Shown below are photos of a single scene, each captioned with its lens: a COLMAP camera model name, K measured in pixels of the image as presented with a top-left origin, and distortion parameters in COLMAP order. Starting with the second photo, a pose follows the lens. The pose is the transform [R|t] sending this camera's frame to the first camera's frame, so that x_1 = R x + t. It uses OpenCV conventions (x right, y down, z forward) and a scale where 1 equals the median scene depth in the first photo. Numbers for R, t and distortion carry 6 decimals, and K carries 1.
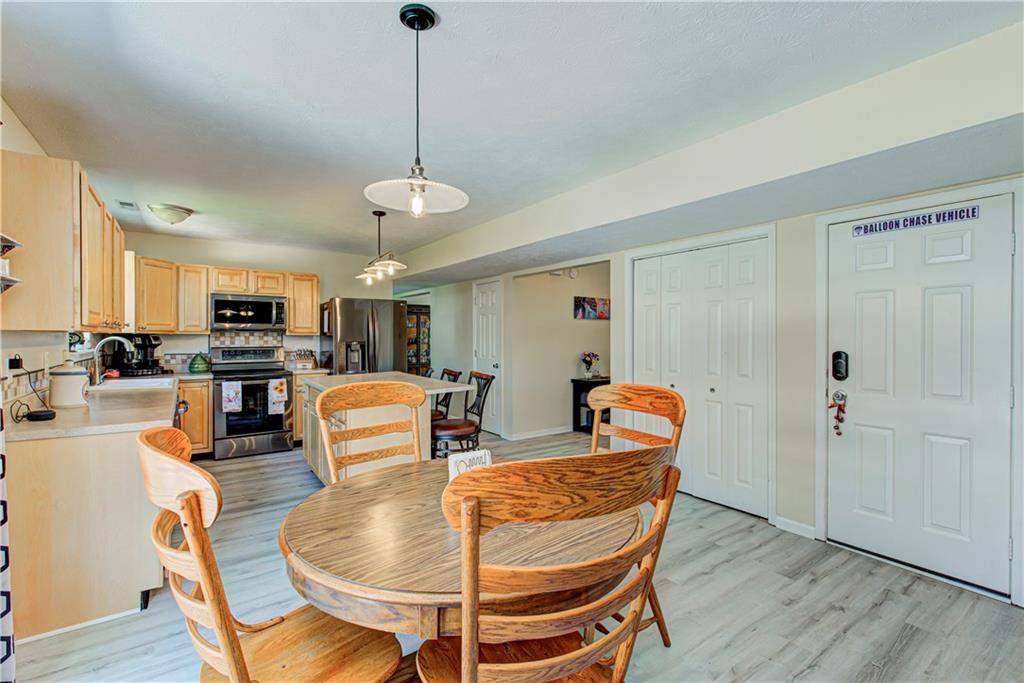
lens RADIAL K [[459.2, 0, 515.5], [0, 459.2, 342.1], [0, 0, 1]] dist [0.000487, -0.001430]
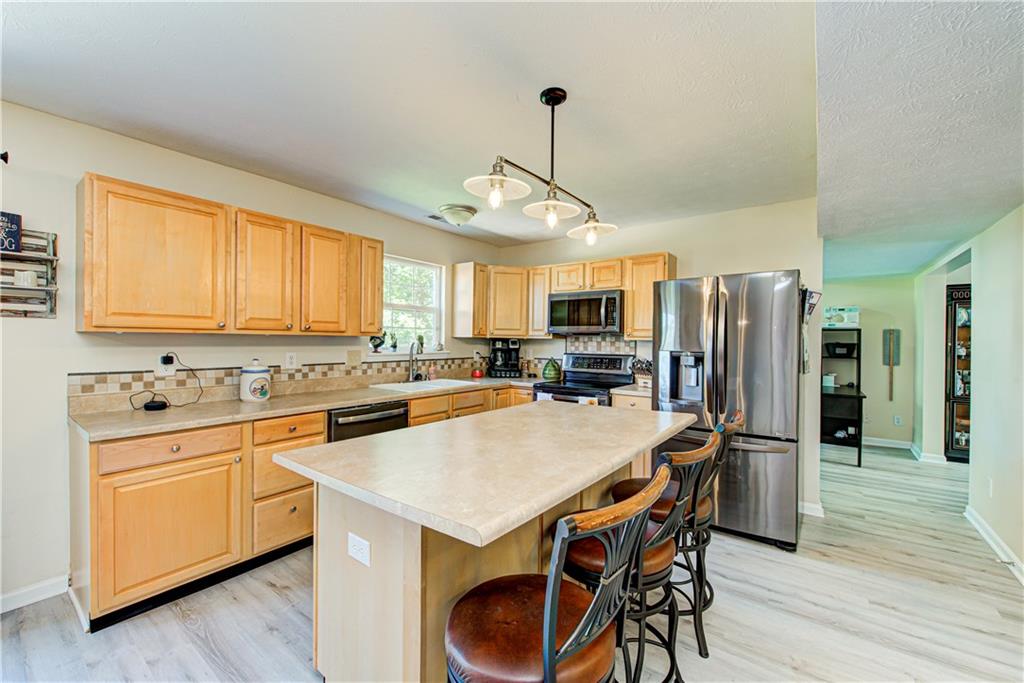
lens RADIAL K [[412.6, 0, 511.7], [0, 412.6, 340.7], [0, 0, 1]] dist [0.000404, -0.000858]
pose [[0.304942, 0.002540, -0.952368, 0.100922], [-0.020697, 0.999778, -0.003961, -0.008346], [0.952146, 0.020919, 0.304927, 0.667136]]
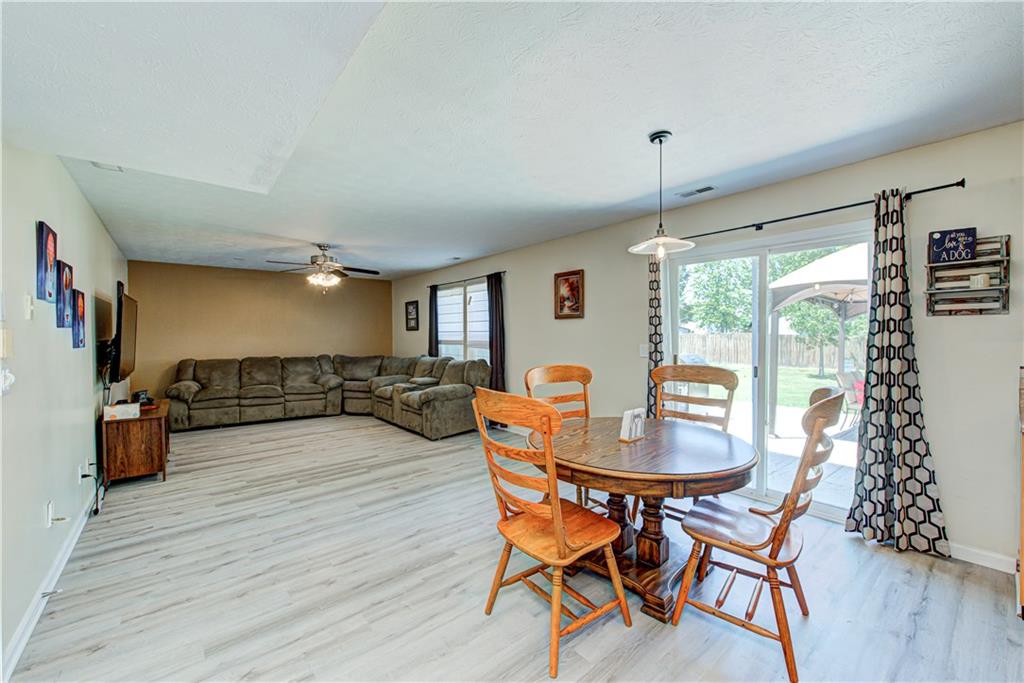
lens RADIAL K [[412.6, 0, 513.0], [0, 412.6, 342.5], [0, 0, 1]] dist [0.000404, -0.000858]
pose [[-0.997707, 0.005352, -0.067476, 0.125769], [0.003084, 0.999428, 0.033669, -0.009020], [0.067617, 0.033384, -0.997153, 0.759398]]
